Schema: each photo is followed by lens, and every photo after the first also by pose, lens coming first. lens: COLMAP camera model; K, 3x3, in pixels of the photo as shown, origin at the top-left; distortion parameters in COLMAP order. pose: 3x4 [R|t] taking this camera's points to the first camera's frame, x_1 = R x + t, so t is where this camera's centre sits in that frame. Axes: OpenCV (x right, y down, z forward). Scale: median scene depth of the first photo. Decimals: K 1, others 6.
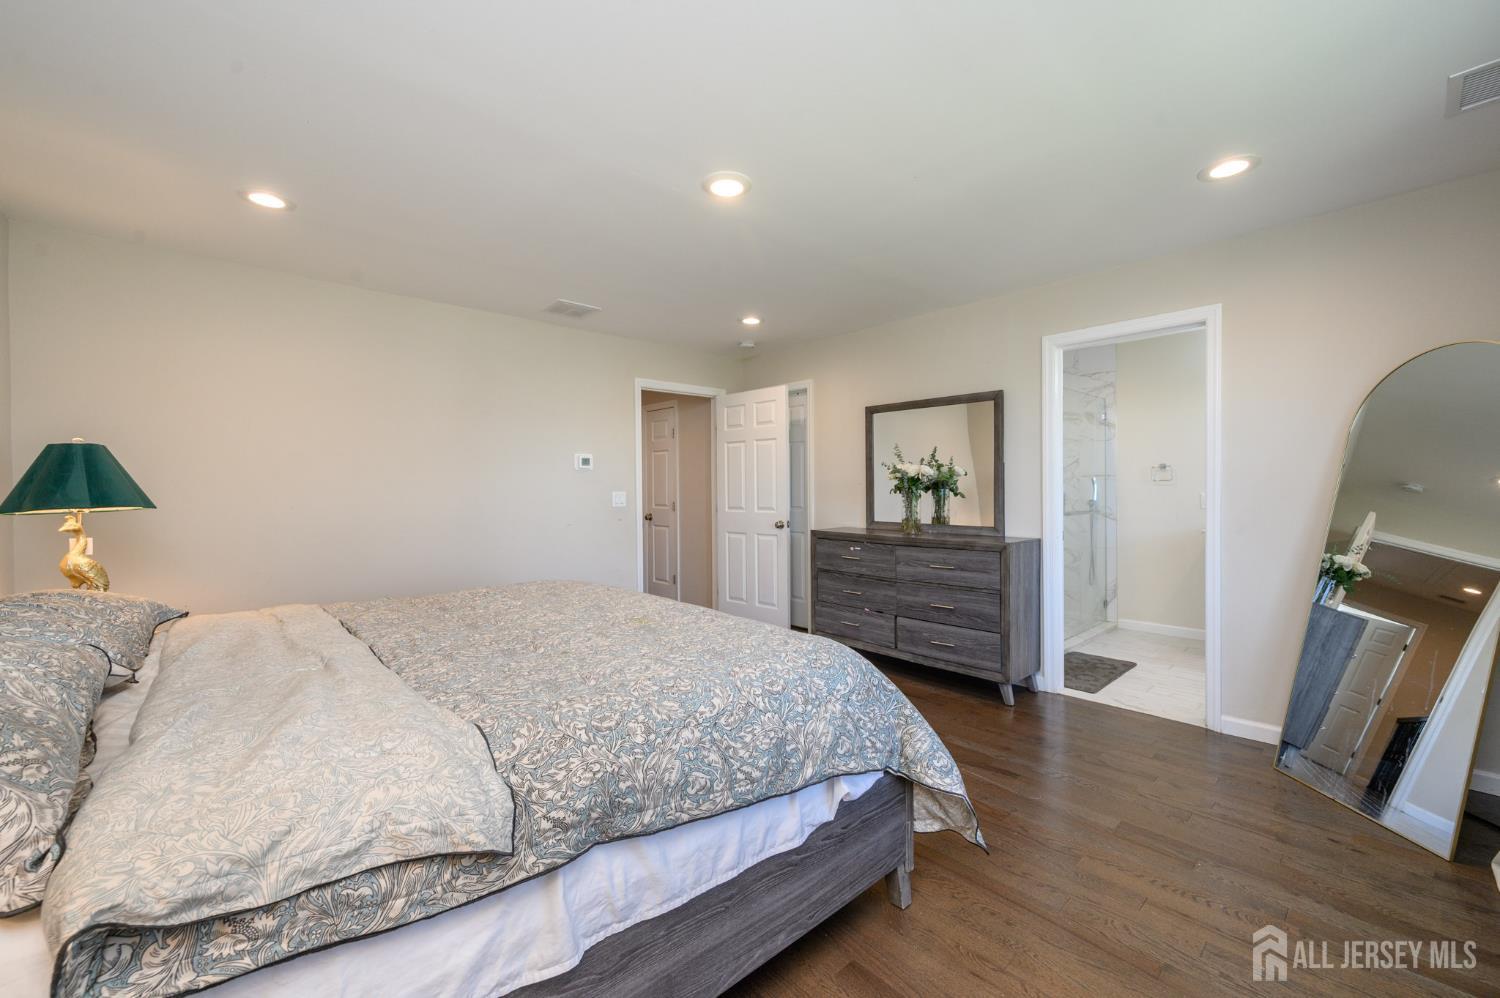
lens RADIAL K [[593.7, 0, 748.3], [0, 593.7, 488.6], [0, 0, 1]] dist [0.002545, 0.000020]
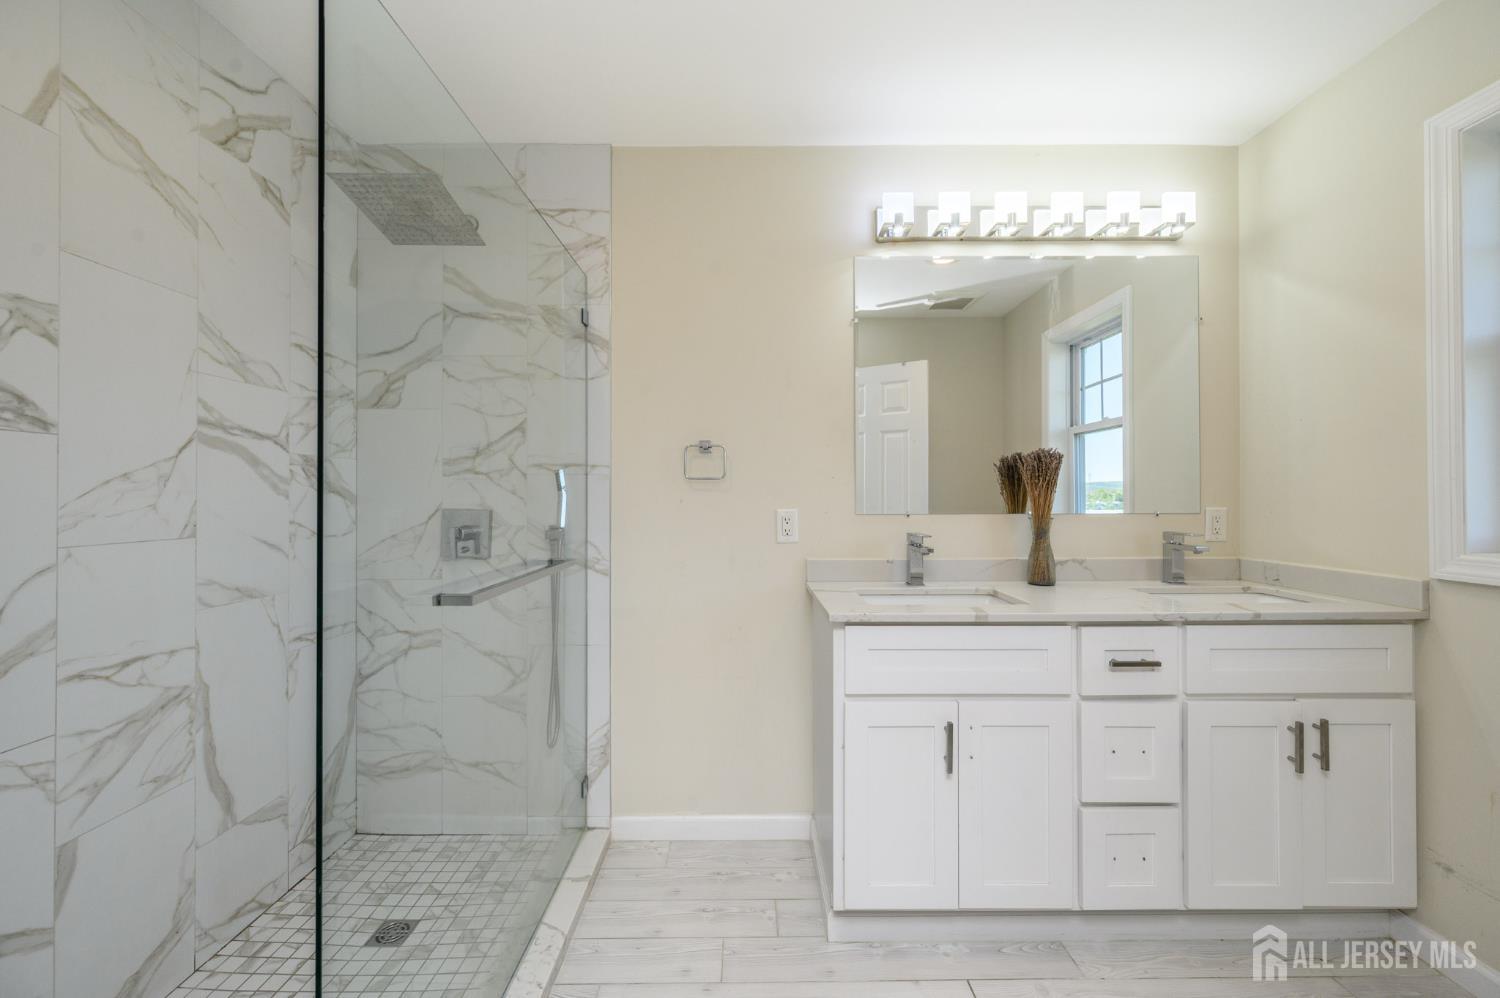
lens RADIAL K [[593.7, 0, 749.5], [0, 593.7, 493.2], [0, 0, 1]] dist [0.002545, 0.000020]
pose [[0.669265, 0.008872, 0.742971, 0.378449], [-0.003082, 0.999953, -0.009164, 0.000318], [-0.743017, 0.003843, 0.669261, 0.652435]]
